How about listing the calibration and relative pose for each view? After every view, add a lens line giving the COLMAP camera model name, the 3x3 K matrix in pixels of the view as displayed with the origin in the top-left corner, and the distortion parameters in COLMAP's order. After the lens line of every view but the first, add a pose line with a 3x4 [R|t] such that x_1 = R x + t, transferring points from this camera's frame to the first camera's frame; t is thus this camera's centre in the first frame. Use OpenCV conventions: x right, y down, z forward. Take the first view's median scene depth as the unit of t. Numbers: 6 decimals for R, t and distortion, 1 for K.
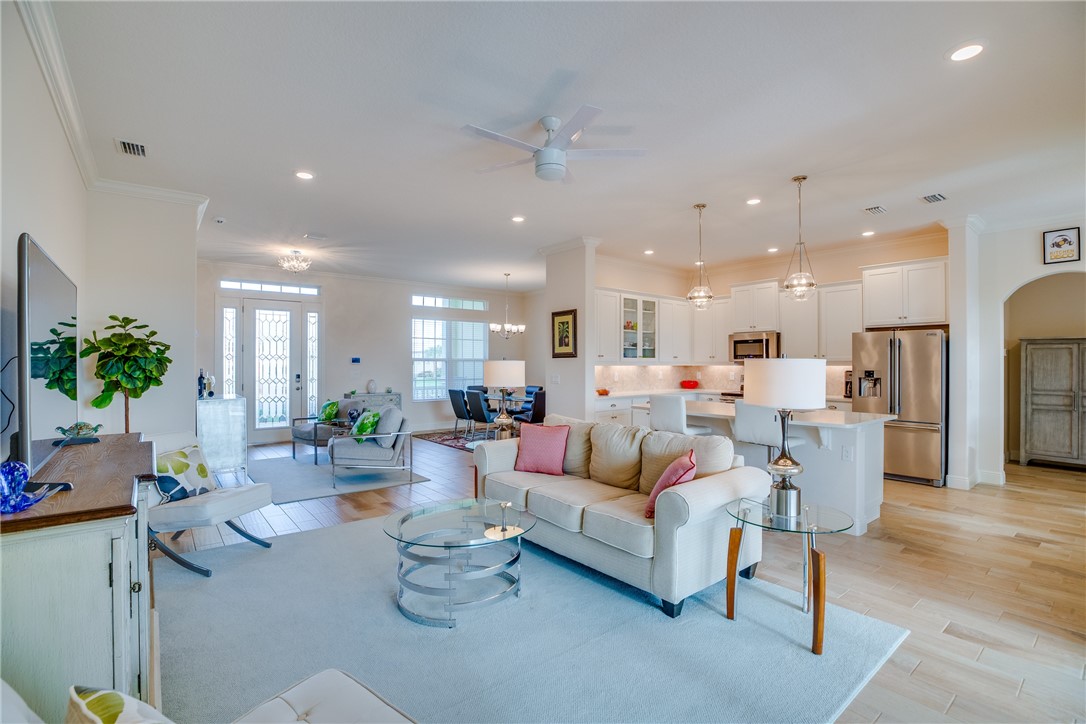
lens RADIAL K [[499.3, 0, 544.2], [0, 499.3, 362.0], [0, 0, 1]] dist [-0.041746, 0.012247]
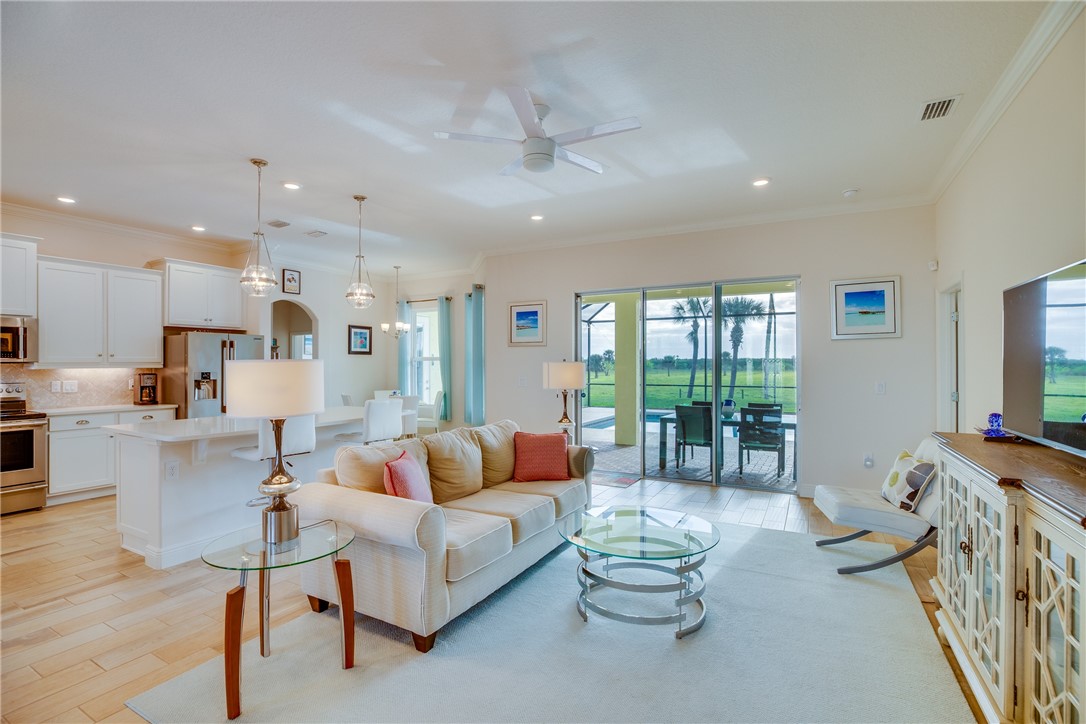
lens RADIAL K [[499.3, 0, 544.1], [0, 499.3, 360.3], [0, 0, 1]] dist [-0.041746, 0.012247]
pose [[-0.379587, 0.007517, 0.925125, -0.416989], [0.000514, 0.999969, -0.007915, 0.001623], [-0.925156, -0.002529, -0.379579, 0.656775]]
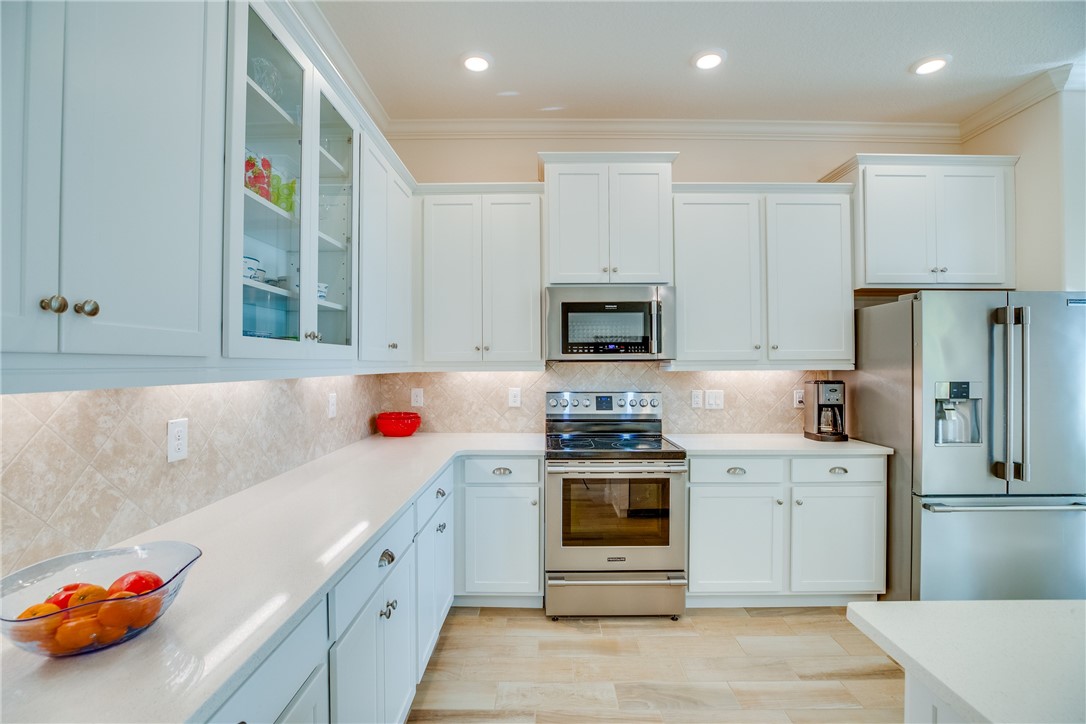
lens RADIAL K [[499.3, 0, 546.9], [0, 499.3, 360.9], [0, 0, 1]] dist [-0.041746, 0.012247]
pose [[0.625827, 0.001608, 0.779961, 0.099416], [-0.000547, 0.999999, -0.001623, 0.000070], [-0.779962, 0.000589, 0.625827, 0.884242]]
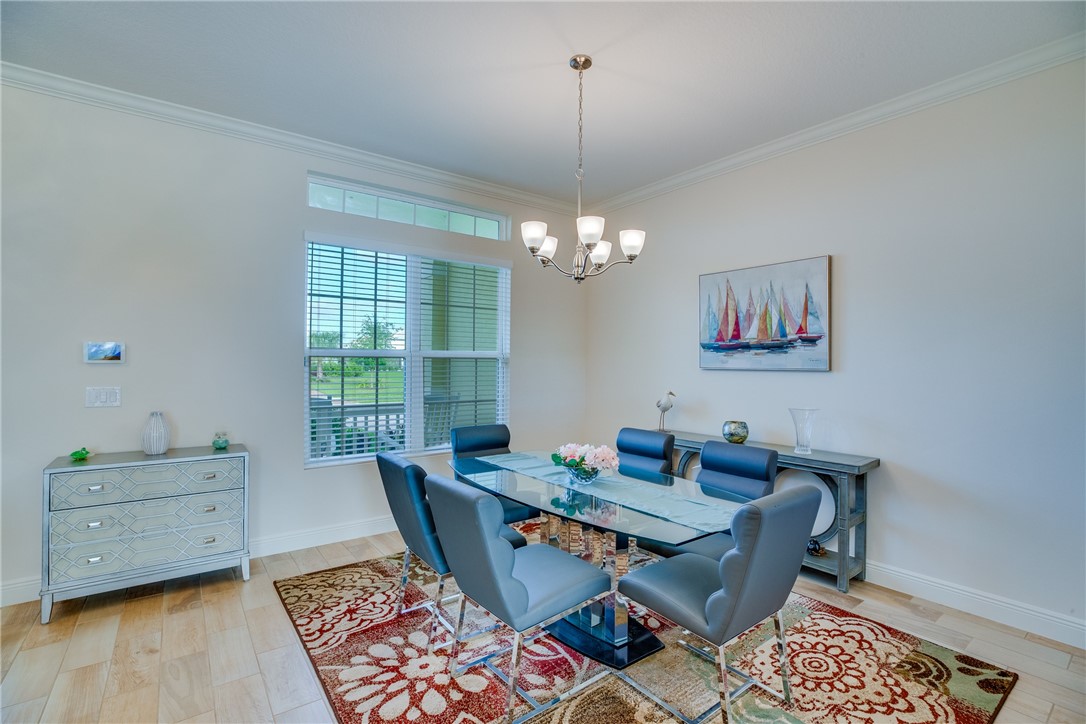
lens RADIAL K [[499.3, 0, 545.4], [0, 499.3, 362.1], [0, 0, 1]] dist [-0.041746, 0.012247]
pose [[0.999597, 0.006095, -0.027737, -0.113352], [-0.006062, 0.999981, 0.001282, 0.000758], [0.027744, -0.001114, 0.999614, 0.943307]]
